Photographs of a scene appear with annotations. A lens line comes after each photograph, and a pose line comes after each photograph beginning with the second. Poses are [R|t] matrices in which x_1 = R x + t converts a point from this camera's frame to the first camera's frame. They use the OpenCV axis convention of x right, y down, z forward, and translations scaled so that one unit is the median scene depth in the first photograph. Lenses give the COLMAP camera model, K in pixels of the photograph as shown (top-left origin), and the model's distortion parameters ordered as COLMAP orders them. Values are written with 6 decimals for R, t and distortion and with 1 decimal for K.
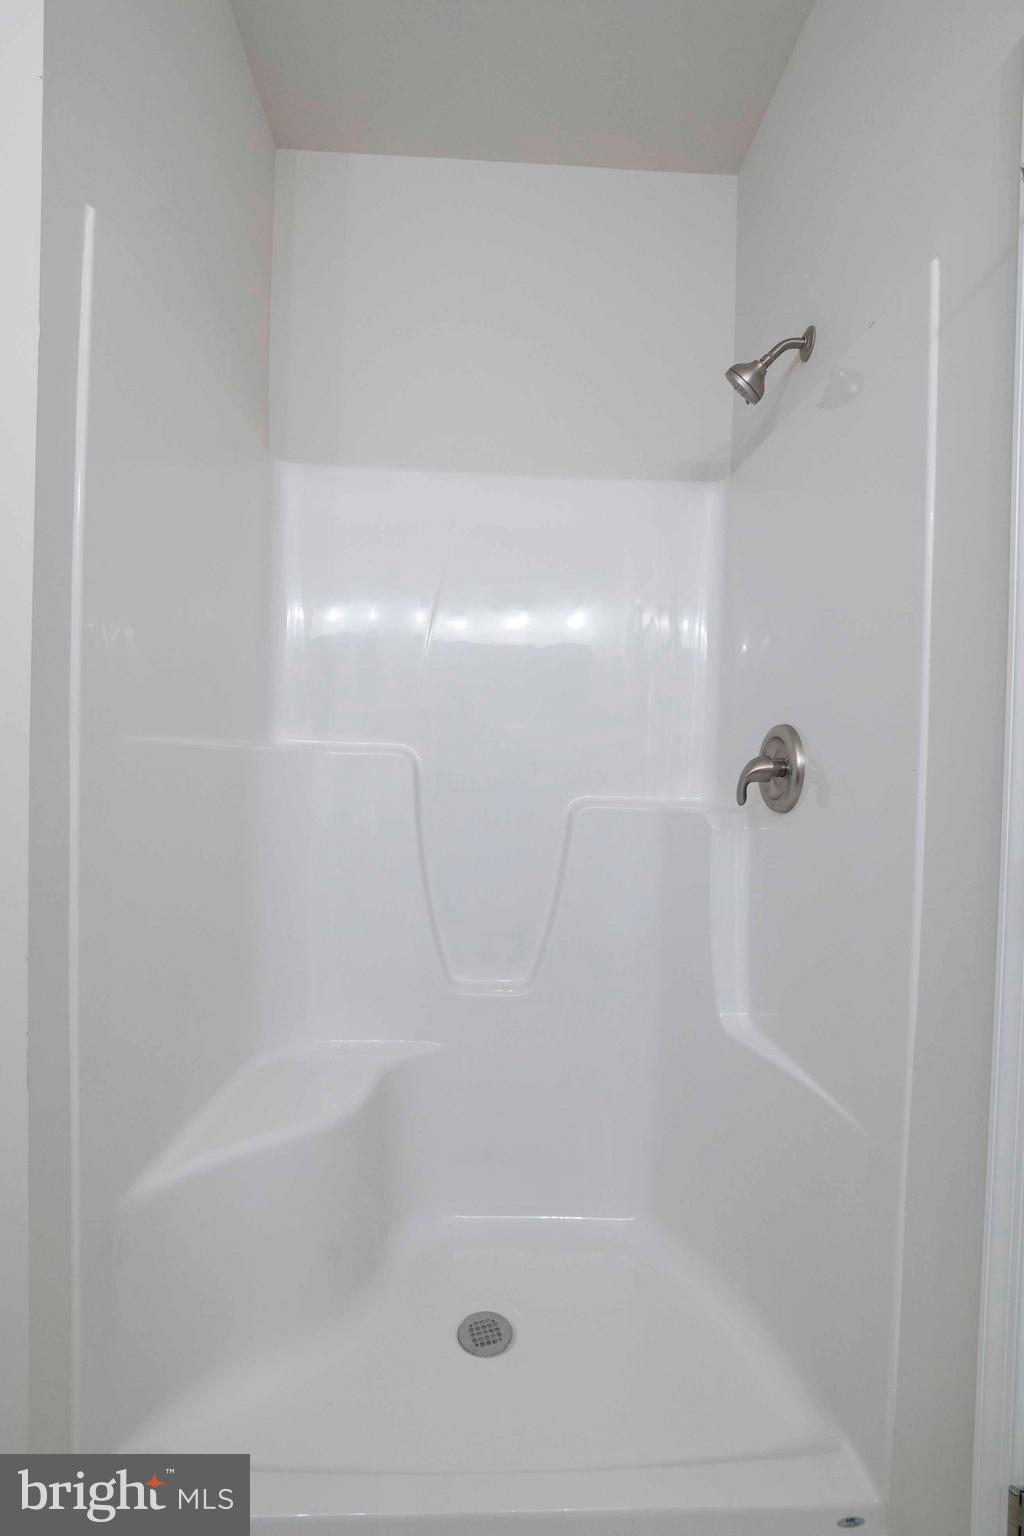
lens RADIAL K [[761.2, 0, 518.4], [0, 761.2, 782.5], [0, 0, 1]] dist [-0.015850, 0.000705]
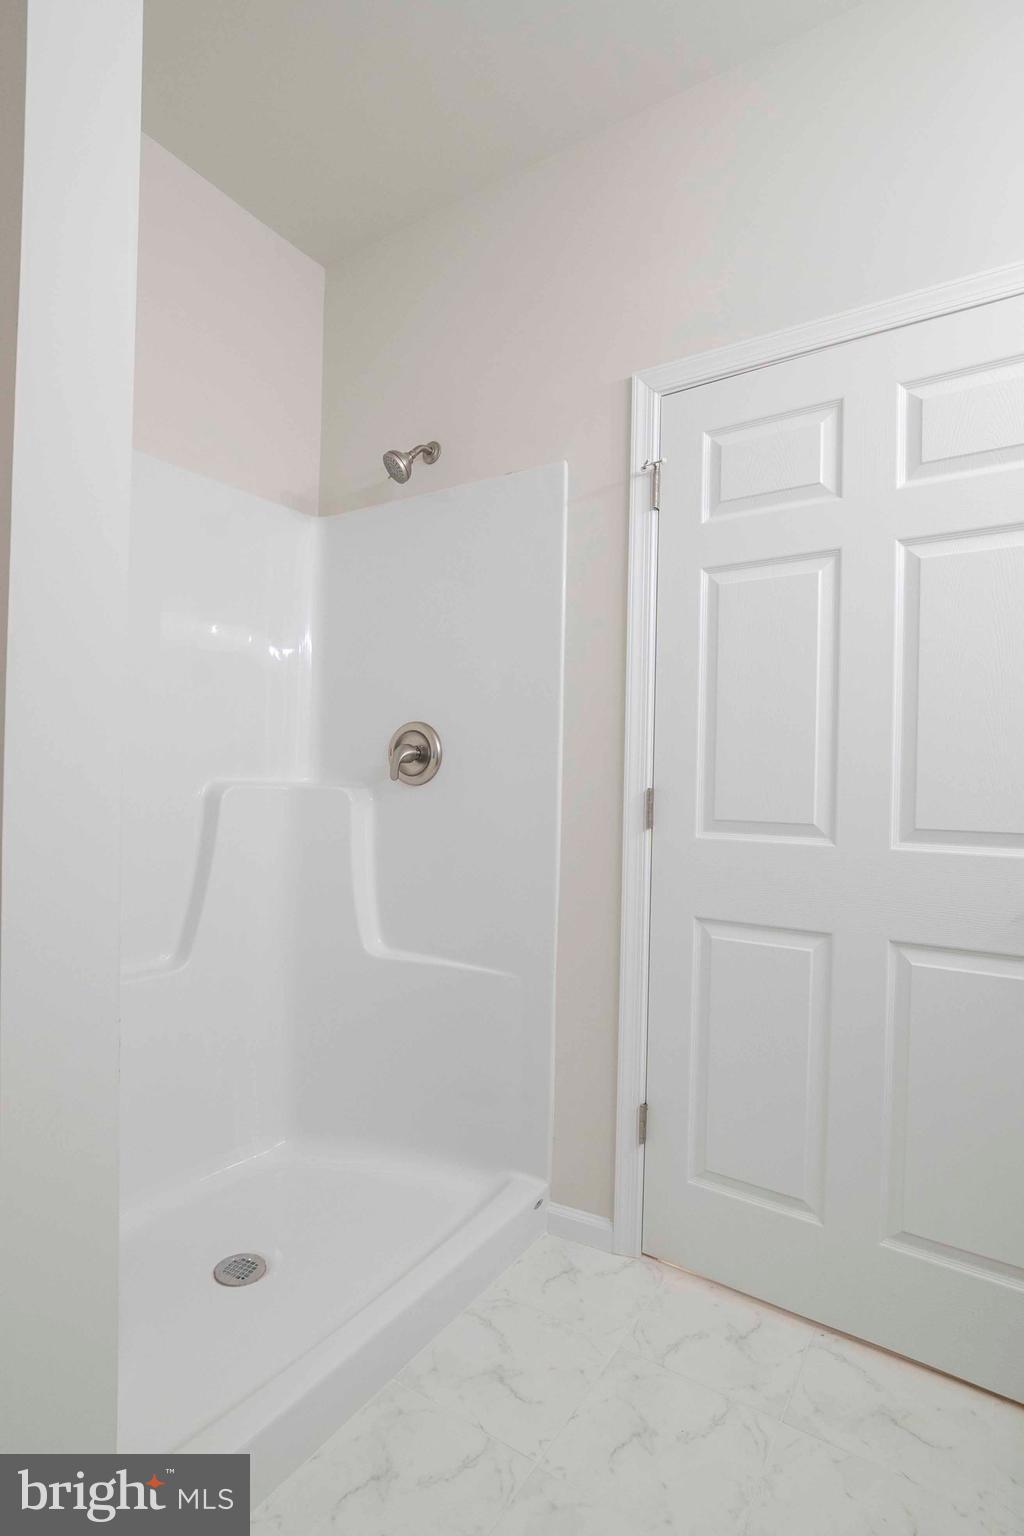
lens RADIAL K [[761.2, 0, 518.4], [0, 761.2, 782.5], [0, 0, 1]] dist [-0.015850, 0.000705]
pose [[0.600453, -0.011344, 0.799580, -0.644078], [0.012703, 0.999909, 0.004648, 0.029667], [-0.799559, 0.007366, 0.600542, 0.023409]]
